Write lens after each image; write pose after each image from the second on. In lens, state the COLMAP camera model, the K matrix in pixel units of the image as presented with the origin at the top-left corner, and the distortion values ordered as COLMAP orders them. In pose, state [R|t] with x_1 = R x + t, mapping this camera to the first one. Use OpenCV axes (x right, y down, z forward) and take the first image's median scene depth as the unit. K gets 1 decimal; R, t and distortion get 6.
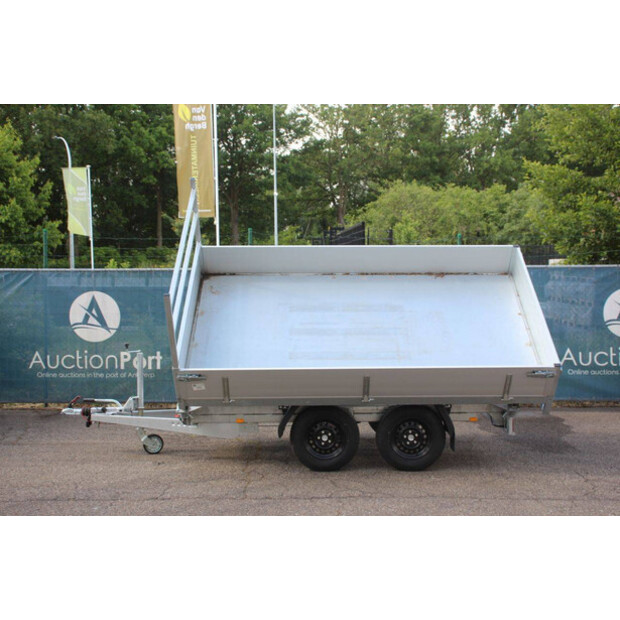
lens RADIAL K [[812.7, 0, 315.3], [0, 812.7, 297.8], [0, 0, 1]] dist [0.048151, 0.000000]
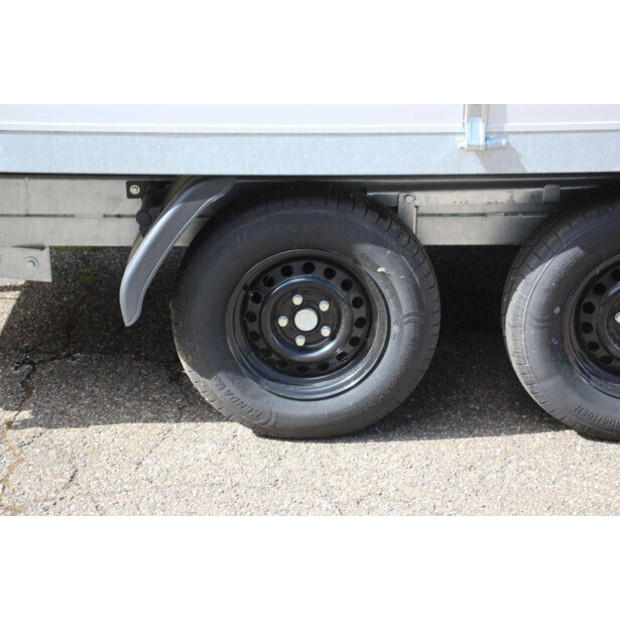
lens RADIAL K [[1467.9, 0, 308.5], [0, 1467.9, 310.1], [0, 0, 1]] dist [0.419813, 0.000000]
pose [[0.999595, 0.005300, 0.027962, -0.001360], [-0.014990, 0.933224, 0.358983, 0.000584], [-0.024192, -0.359257, 0.932925, 0.359159]]
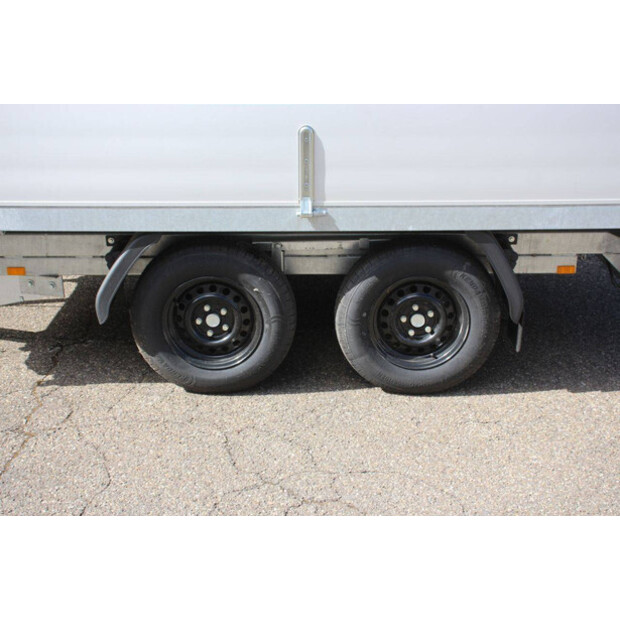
lens RADIAL K [[894.7, 0, 308.7], [0, 894.7, 312.2], [0, 0, 1]] dist [0.051745, 0.000000]
pose [[0.999932, 0.006026, 0.010012, 0.035615], [-0.009226, 0.932929, 0.359943, 0.000376], [-0.007171, -0.360010, 0.932921, 0.361894]]
